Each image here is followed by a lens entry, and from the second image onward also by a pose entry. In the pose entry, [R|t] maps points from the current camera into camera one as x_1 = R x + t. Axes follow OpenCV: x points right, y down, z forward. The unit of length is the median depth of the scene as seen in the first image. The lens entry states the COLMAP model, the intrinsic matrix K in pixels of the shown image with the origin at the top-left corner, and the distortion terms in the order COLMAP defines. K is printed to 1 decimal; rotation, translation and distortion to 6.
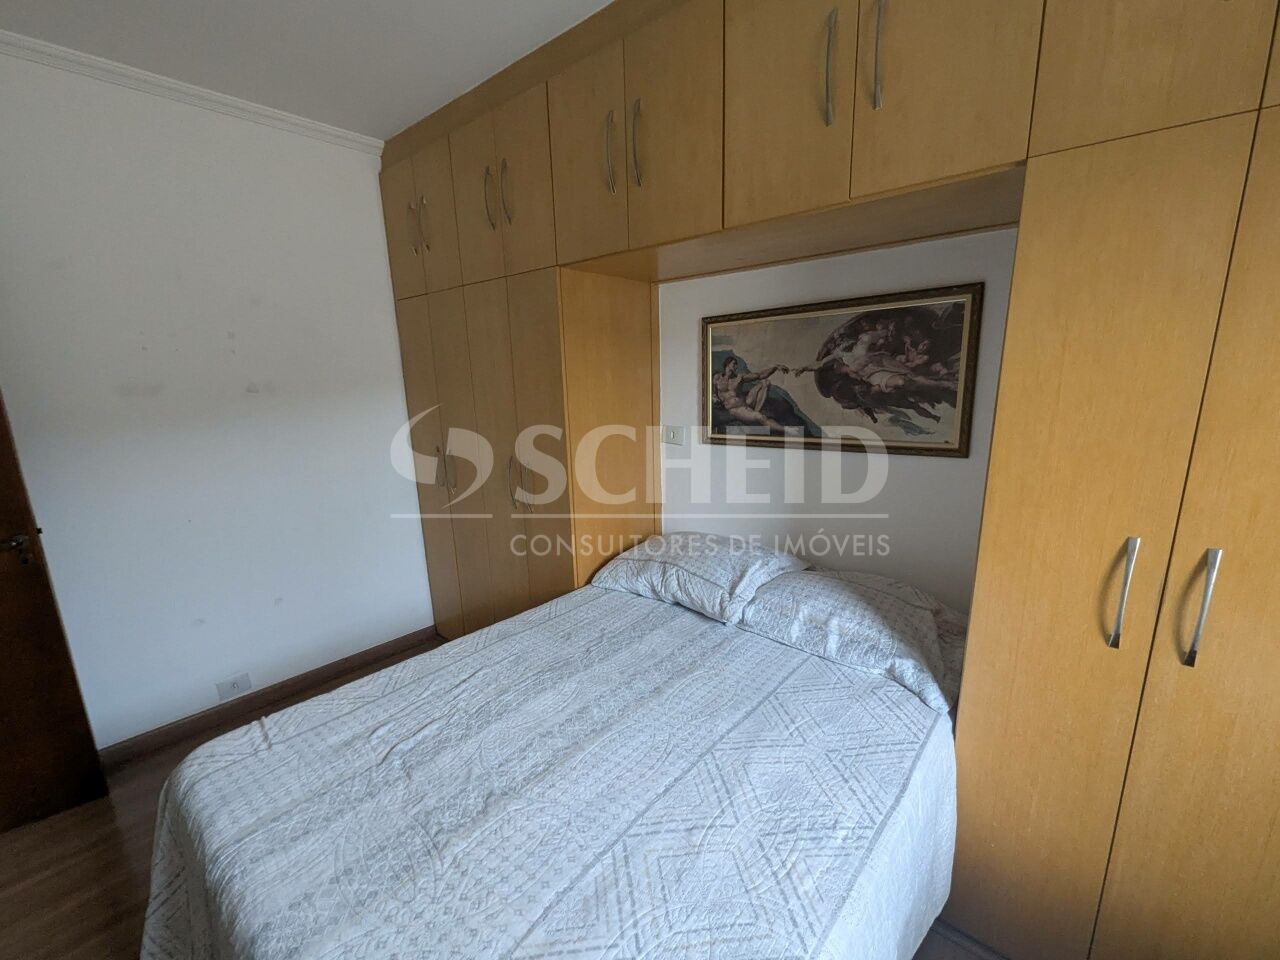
lens RADIAL K [[531.0, 0, 644.1], [0, 531.0, 490.4], [0, 0, 1]] dist [0.001465, 0.000503]
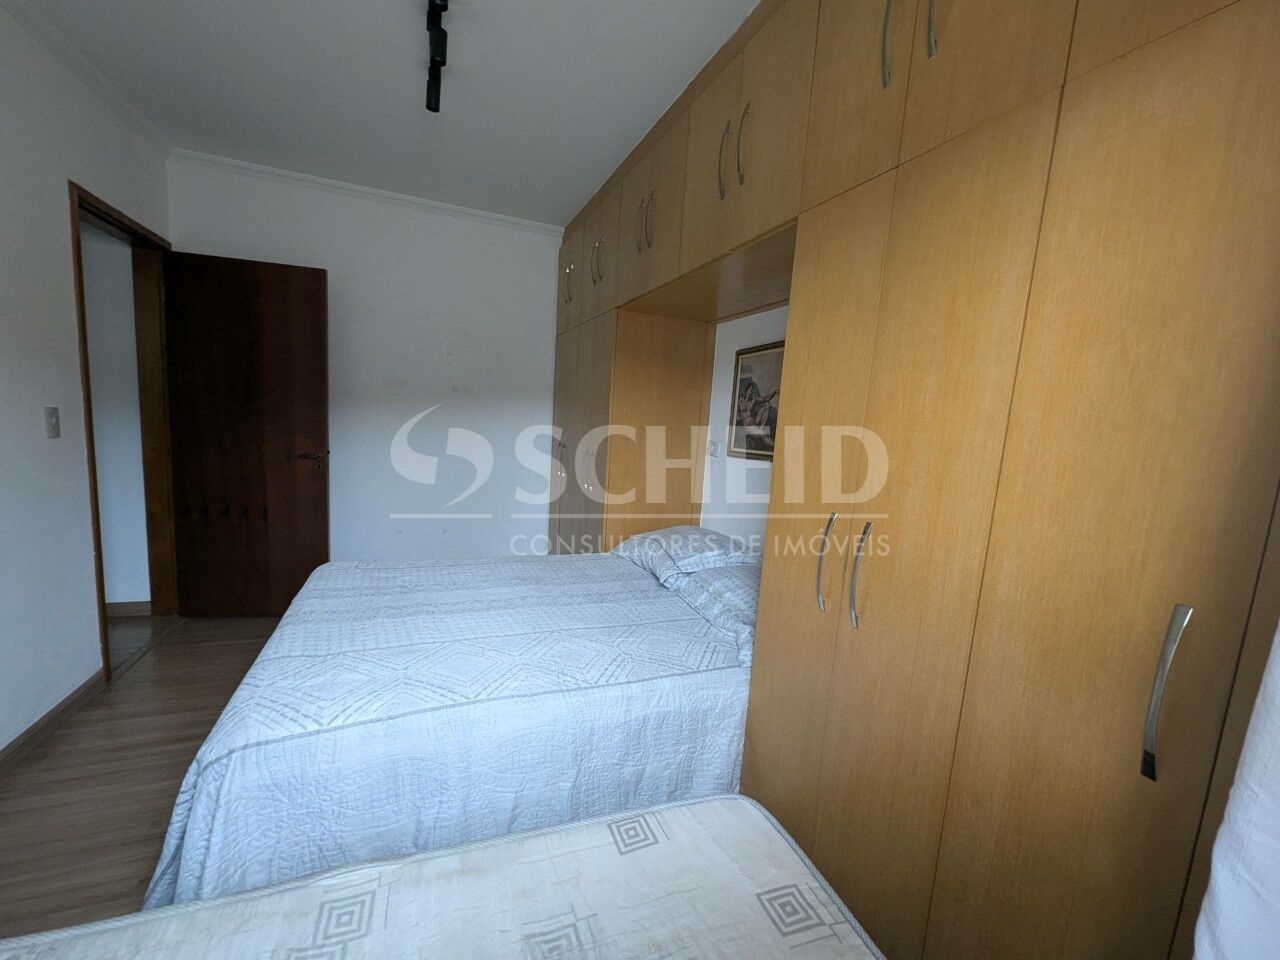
lens RADIAL K [[531.0, 0, 644.1], [0, 531.0, 490.4], [0, 0, 1]] dist [0.001465, 0.000503]
pose [[0.888306, 0.140721, -0.437161, 0.501460], [-0.180944, 0.982143, -0.051526, 0.084193], [0.422104, 0.124873, 0.897906, -0.118351]]
